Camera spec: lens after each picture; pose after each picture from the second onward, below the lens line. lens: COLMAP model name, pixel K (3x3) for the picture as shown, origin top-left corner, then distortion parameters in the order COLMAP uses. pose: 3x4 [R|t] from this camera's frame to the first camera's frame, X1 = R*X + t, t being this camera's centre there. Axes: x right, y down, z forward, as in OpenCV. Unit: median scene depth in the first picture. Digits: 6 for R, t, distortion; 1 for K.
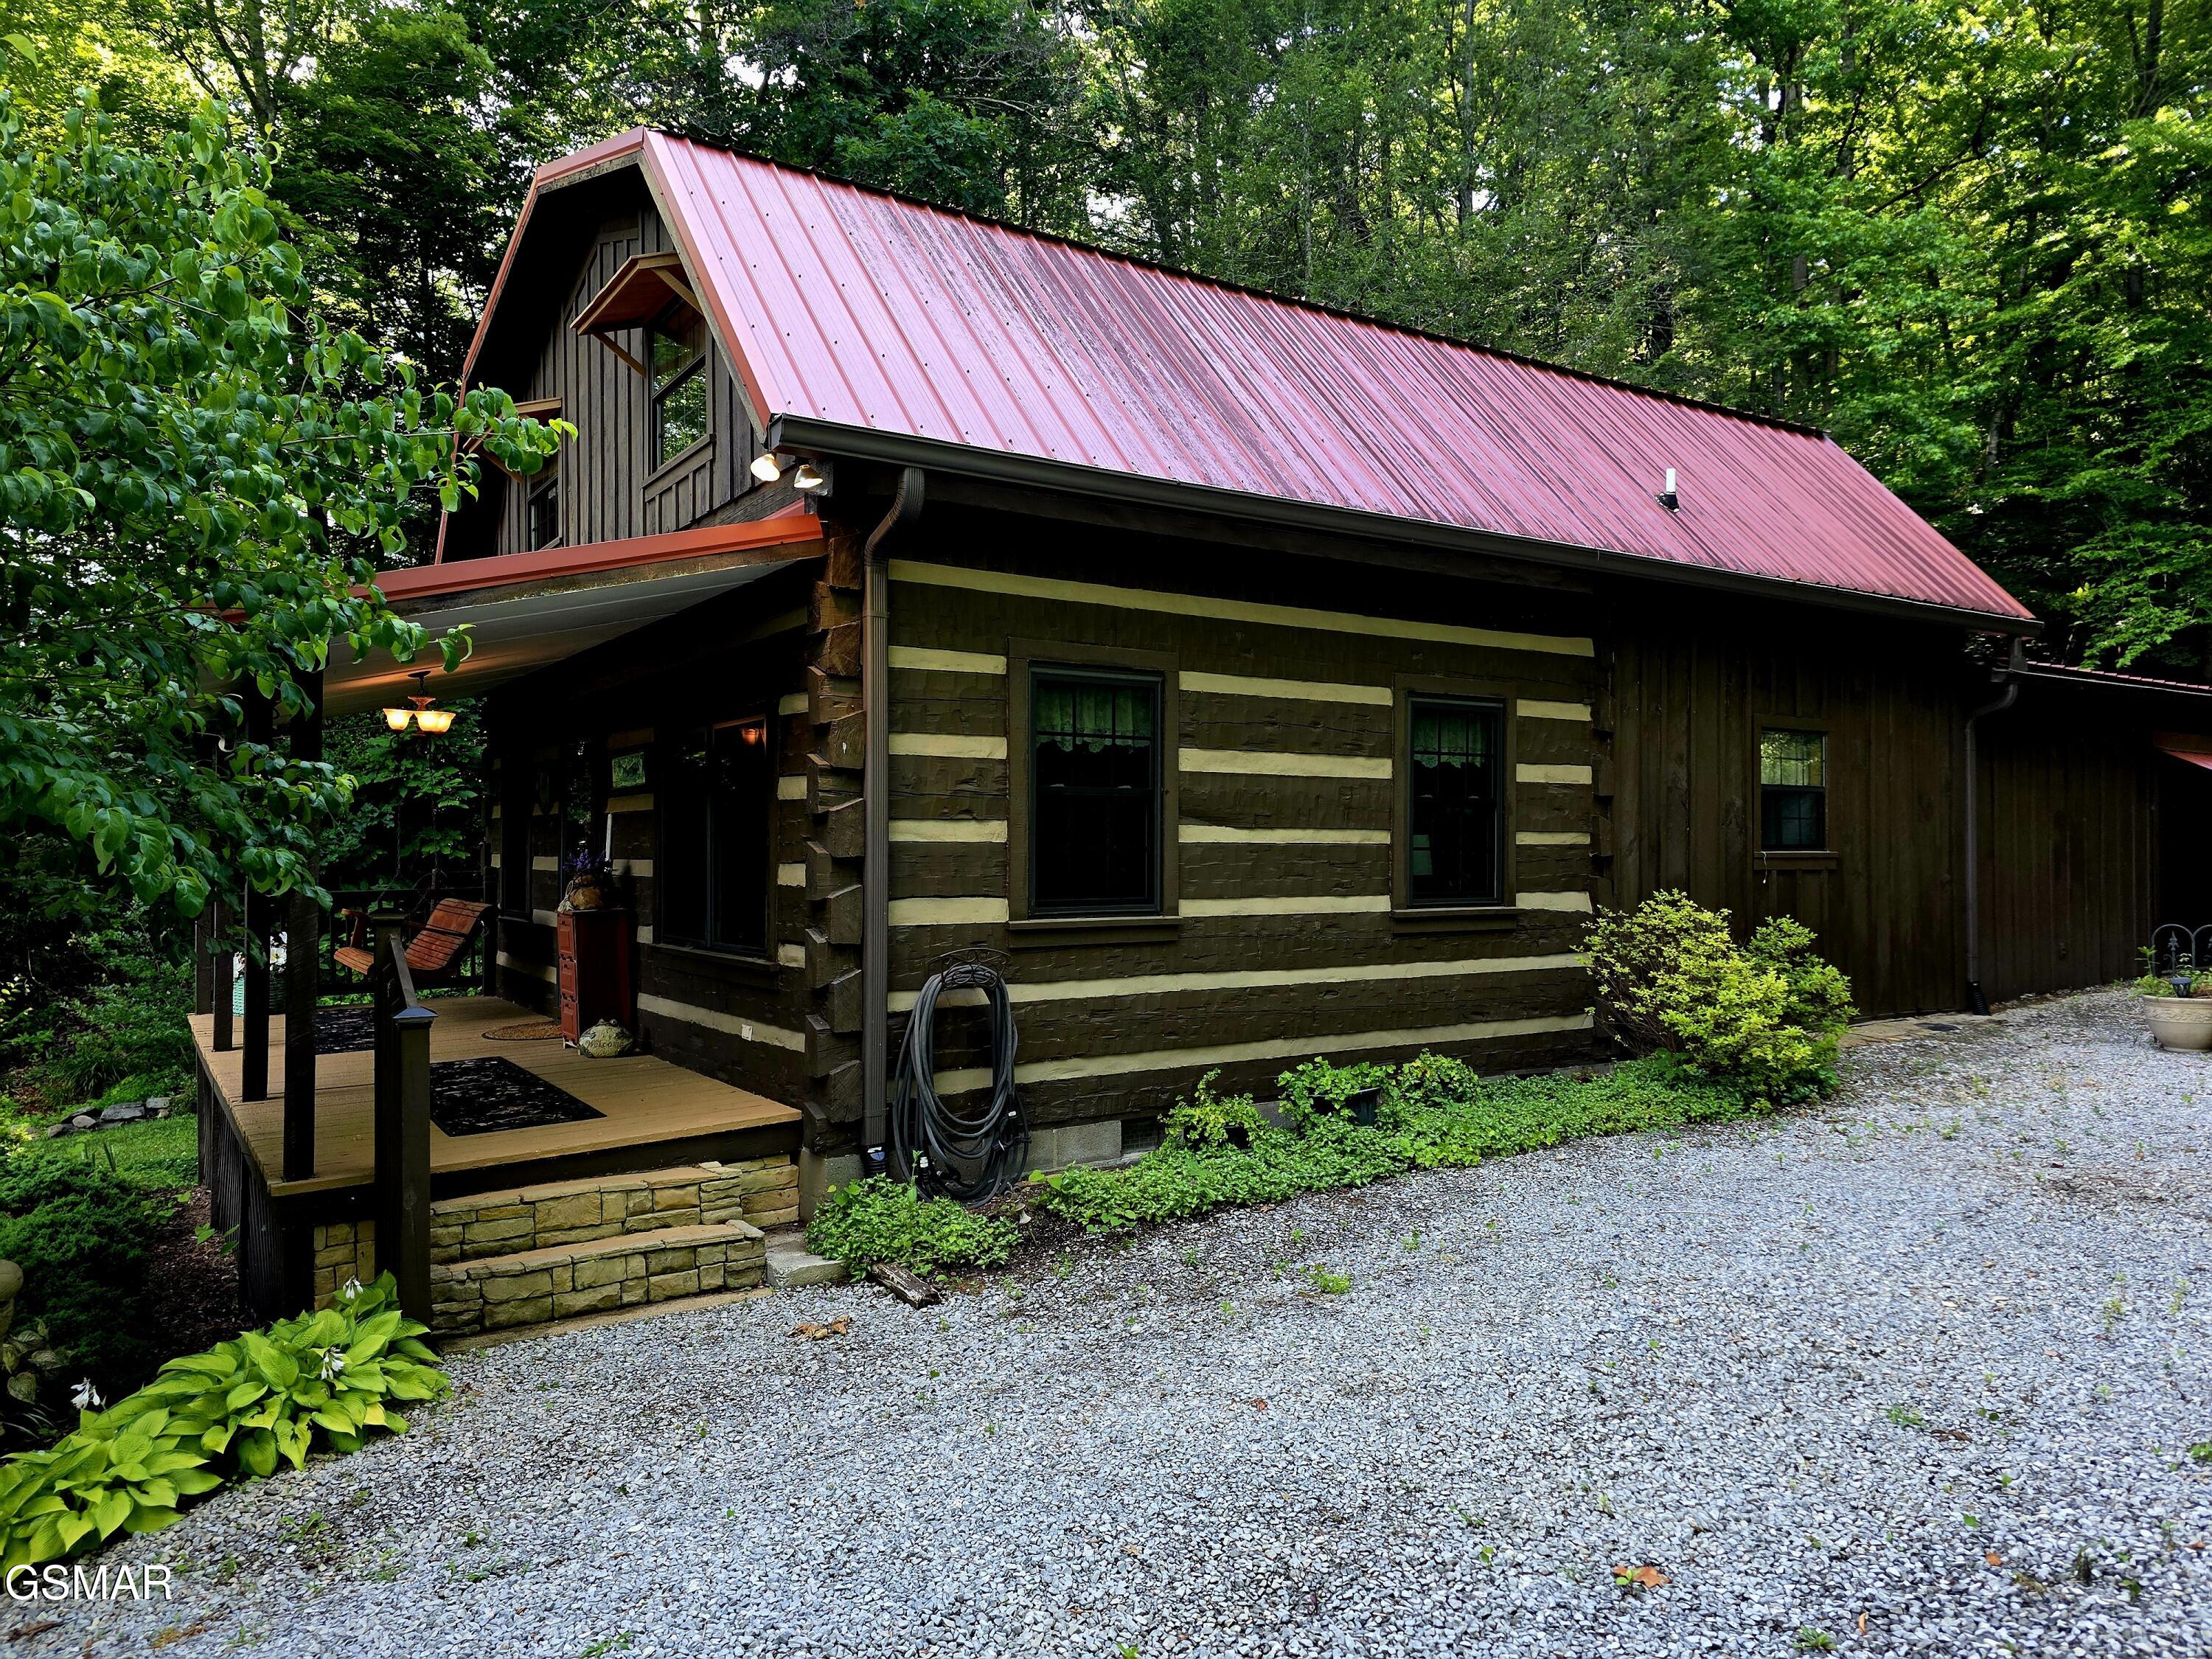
lens RADIAL K [[1462.2, 0, 1094.4], [0, 1462.2, 850.4], [0, 0, 1]] dist [0.062483, -0.065699]
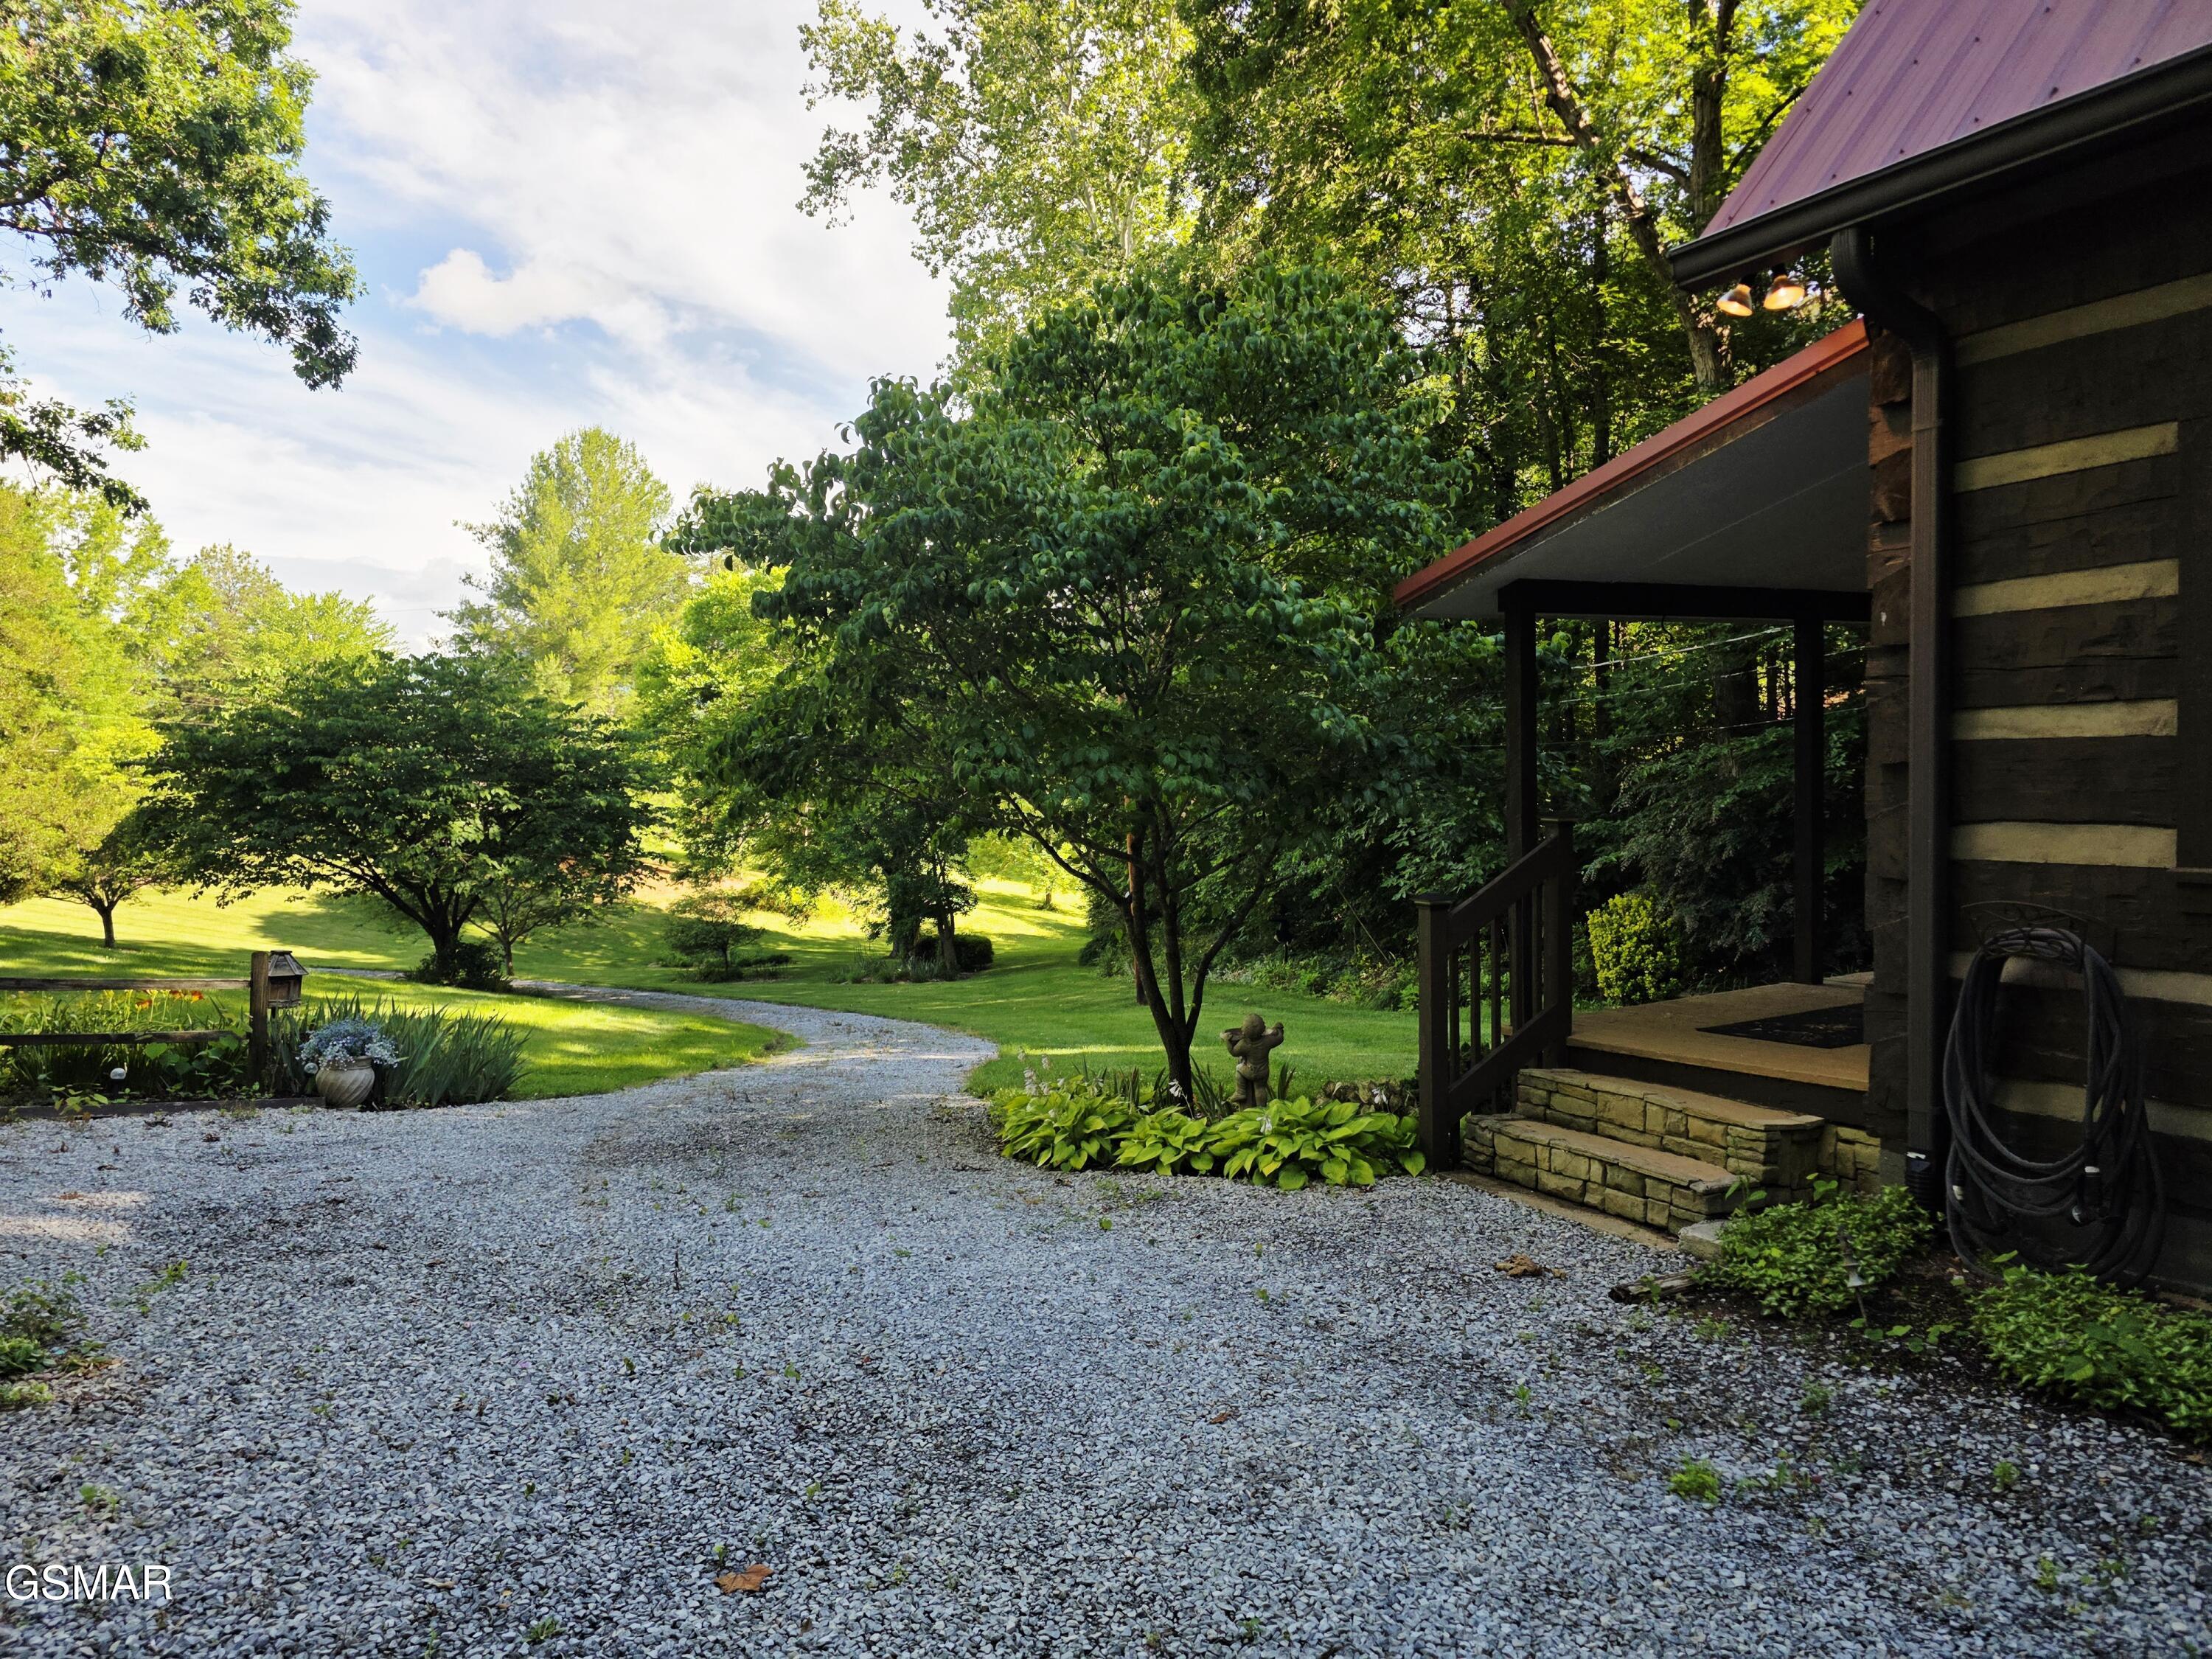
lens RADIAL K [[1462.2, 0, 1094.4], [0, 1462.2, 850.4], [0, 0, 1]] dist [0.062483, -0.065699]
pose [[-0.078437, 0.058105, -0.995224, 0.612960], [0.027228, 0.998052, 0.056124, -0.004573], [0.996547, -0.022696, -0.079866, 0.636852]]
